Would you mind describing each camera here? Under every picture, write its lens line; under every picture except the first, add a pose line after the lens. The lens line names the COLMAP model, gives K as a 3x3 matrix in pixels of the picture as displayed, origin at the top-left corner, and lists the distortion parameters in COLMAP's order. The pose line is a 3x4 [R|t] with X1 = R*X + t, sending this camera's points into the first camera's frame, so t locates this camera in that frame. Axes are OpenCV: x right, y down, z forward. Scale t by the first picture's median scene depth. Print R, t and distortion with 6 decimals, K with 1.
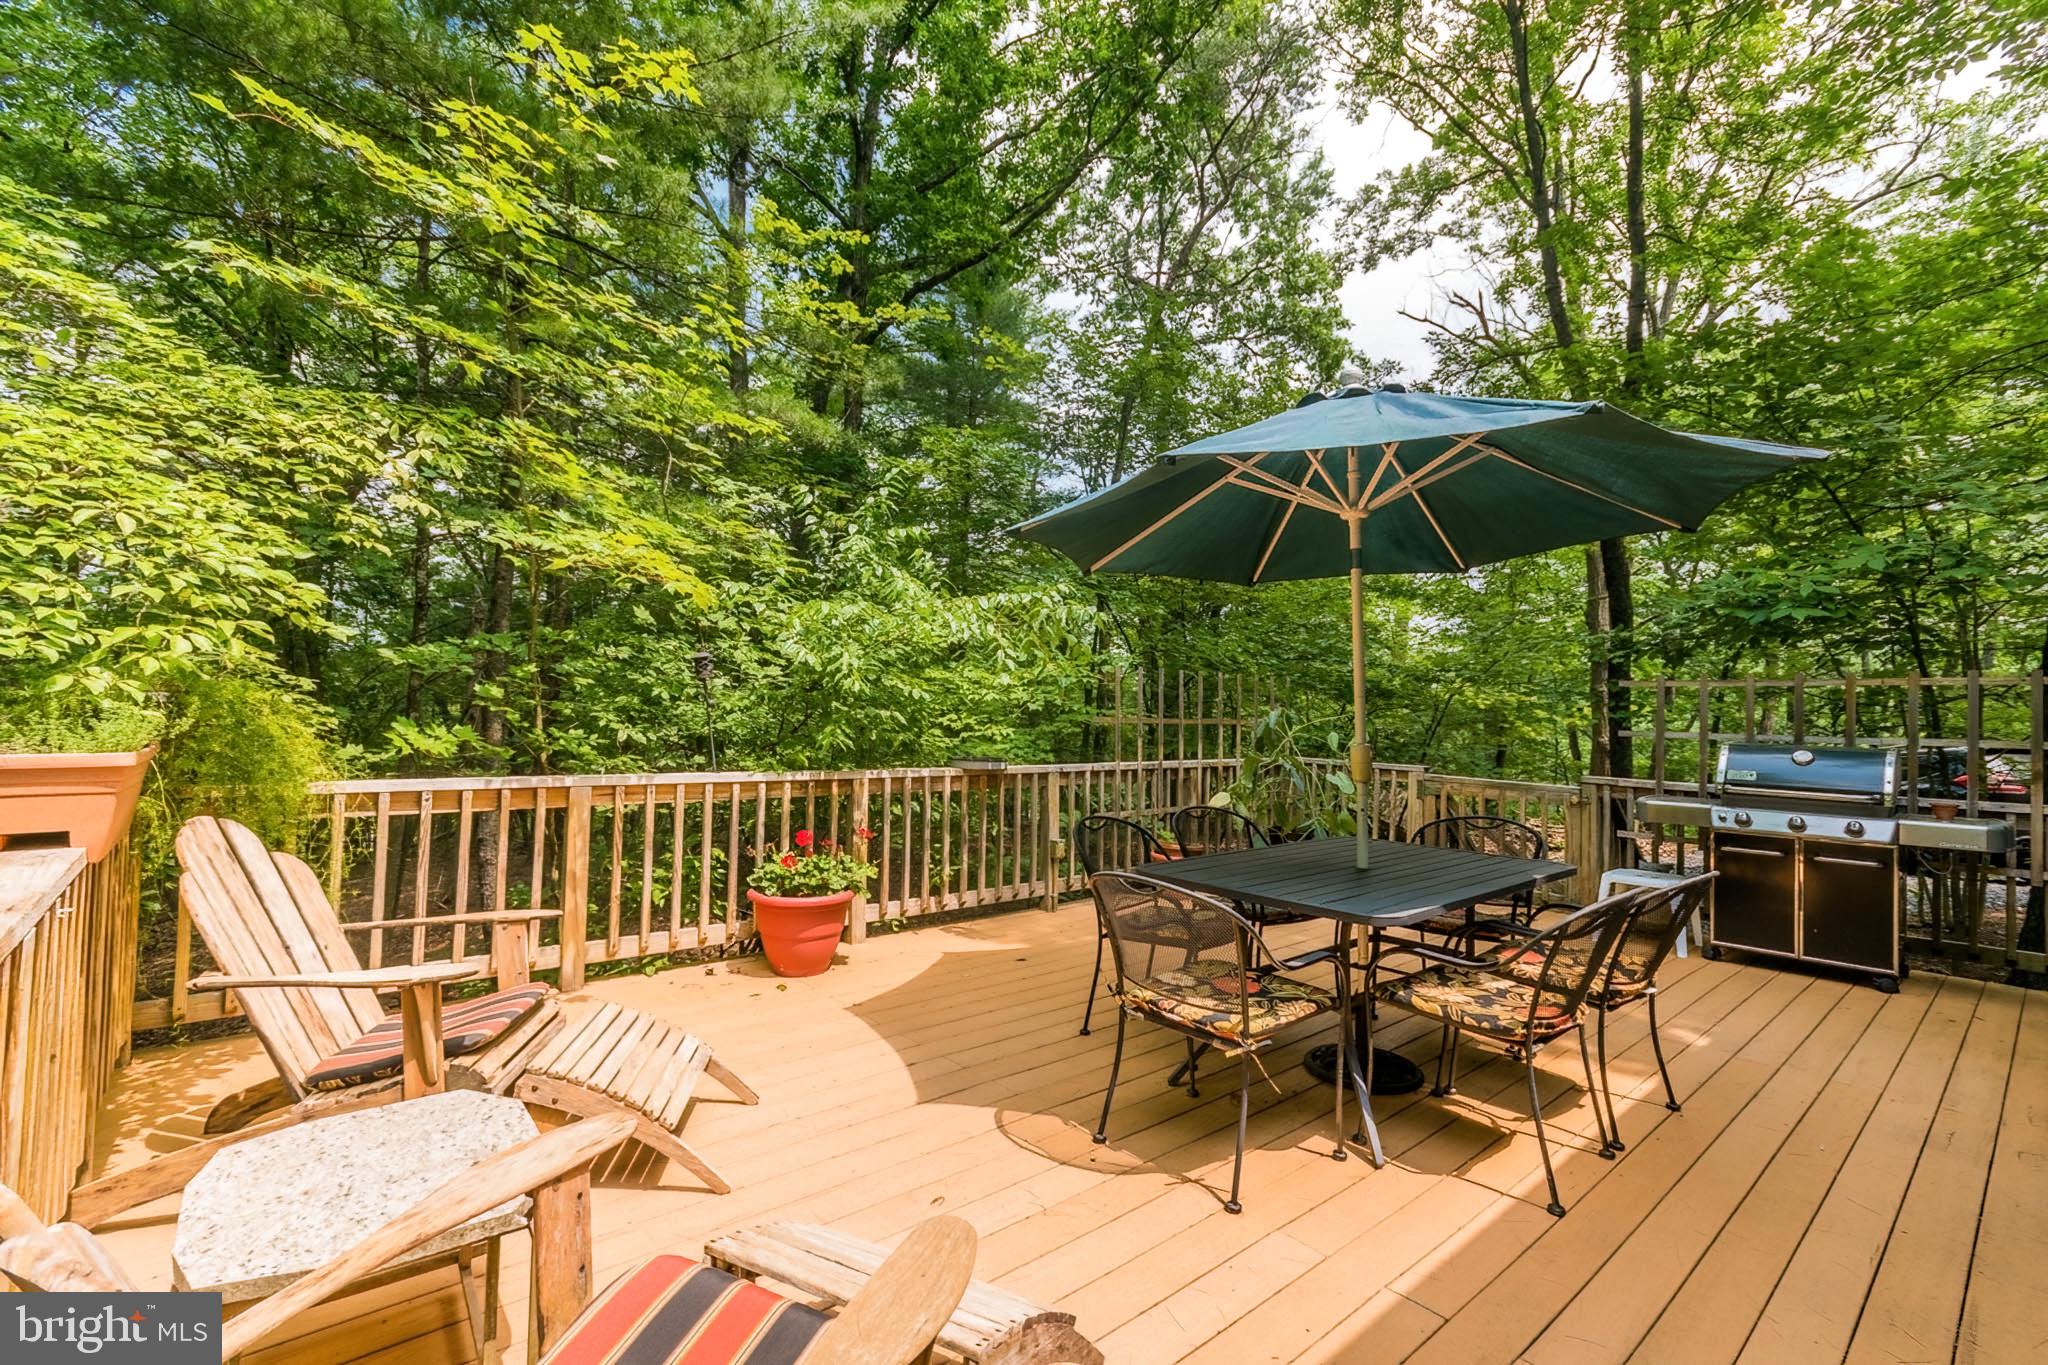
lens RADIAL K [[896.7, 0, 1011.8], [0, 896.7, 697.7], [0, 0, 1]] dist [0.004233, -0.000166]
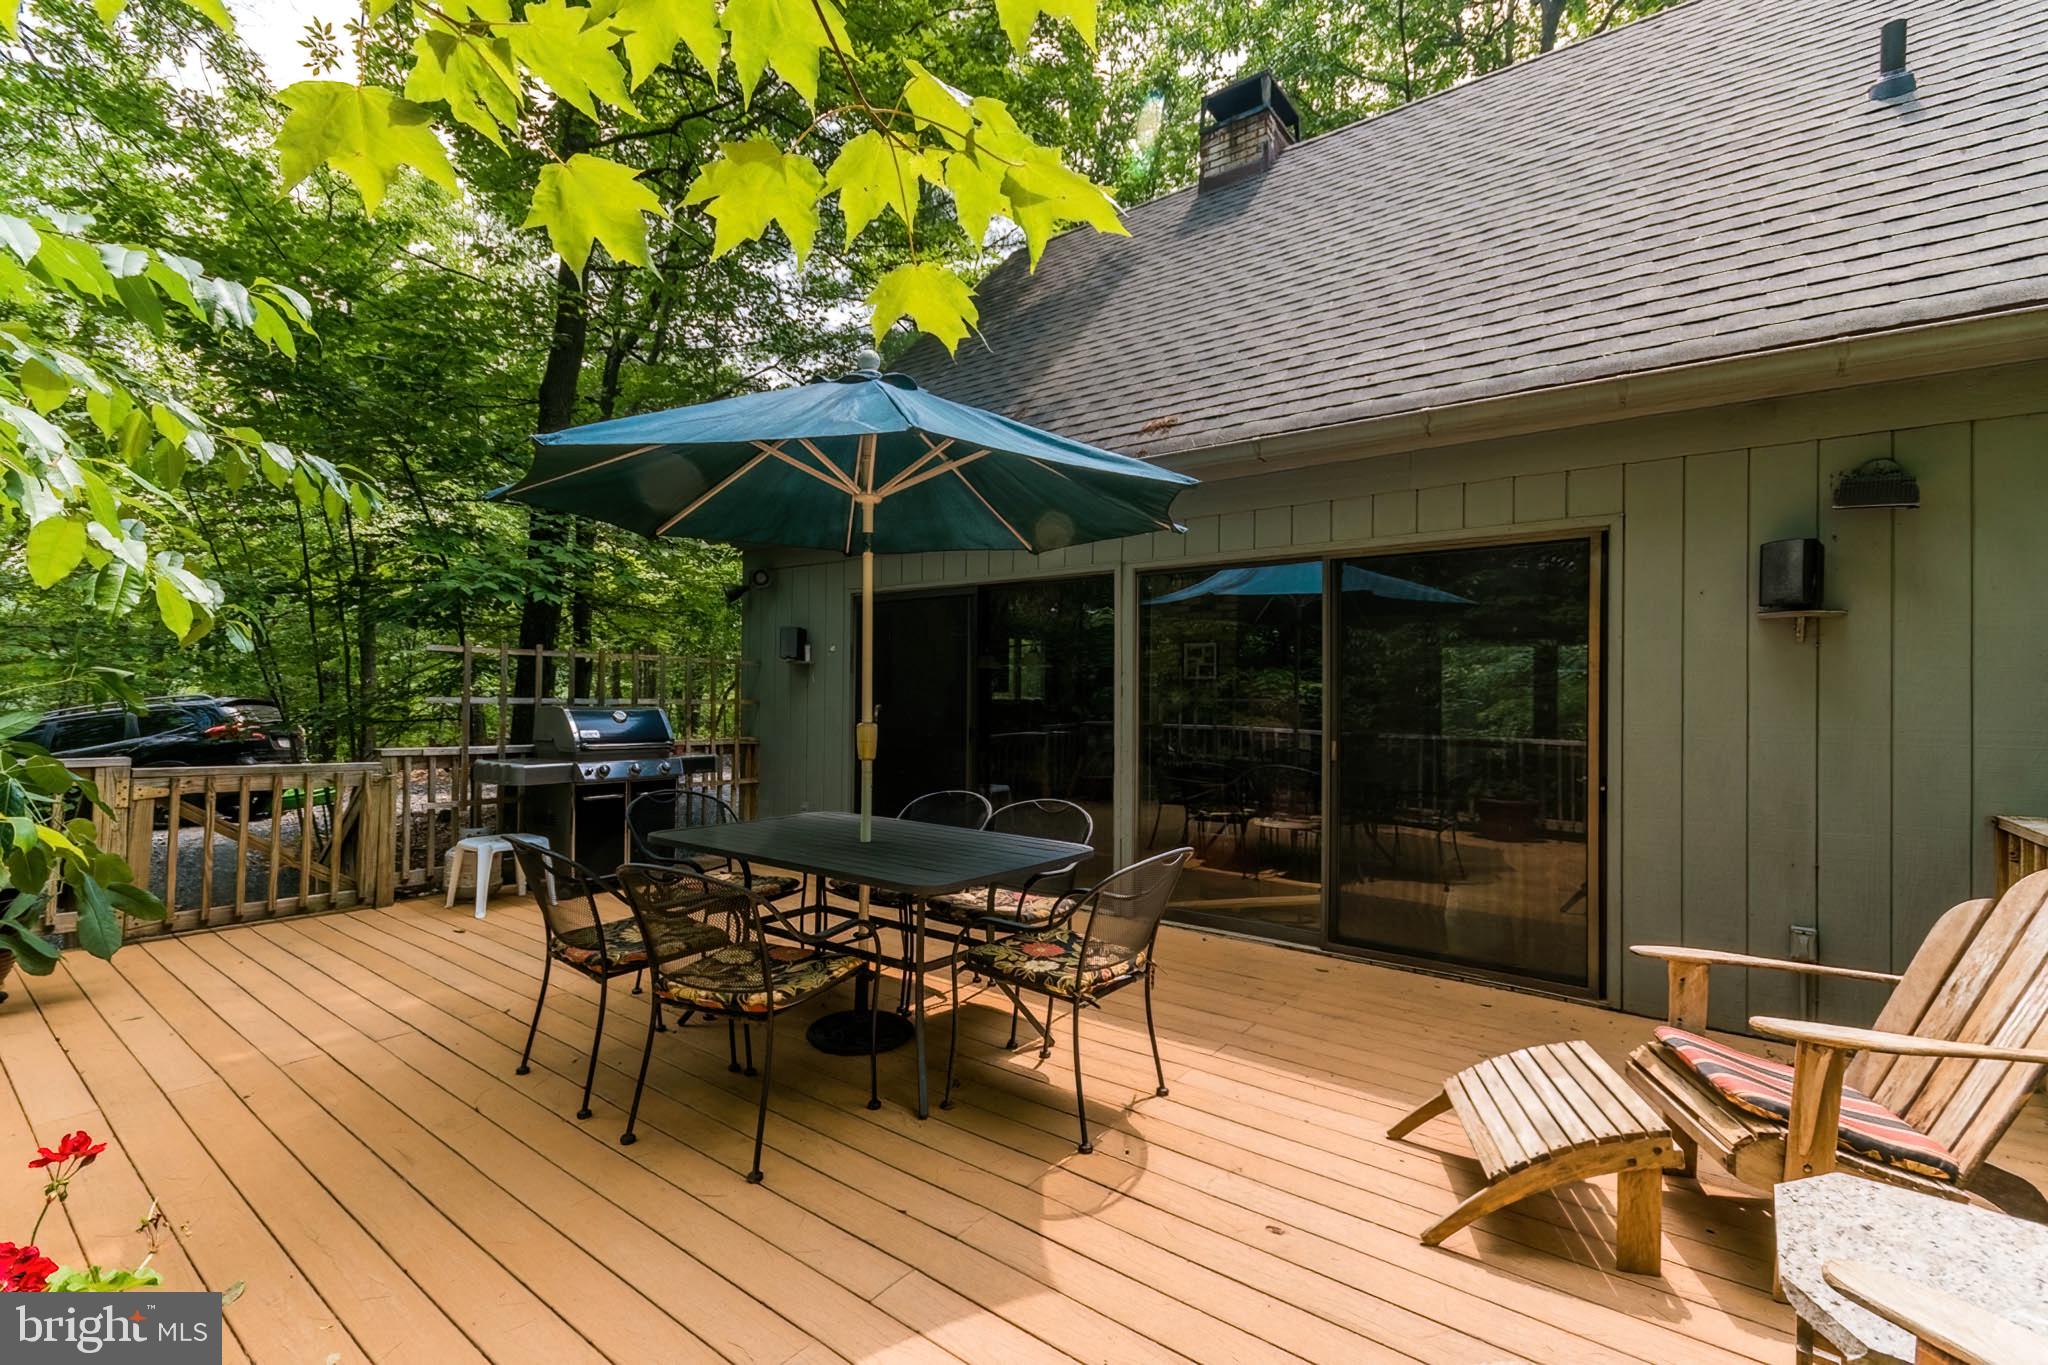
lens RADIAL K [[896.7, 0, 1011.8], [0, 896.7, 697.7], [0, 0, 1]] dist [0.004233, -0.000166]
pose [[-0.209025, -0.026796, 0.977543, -0.740278], [-0.035312, 0.999179, 0.019839, -0.005105], [-0.977273, -0.030372, -0.209800, 1.182730]]
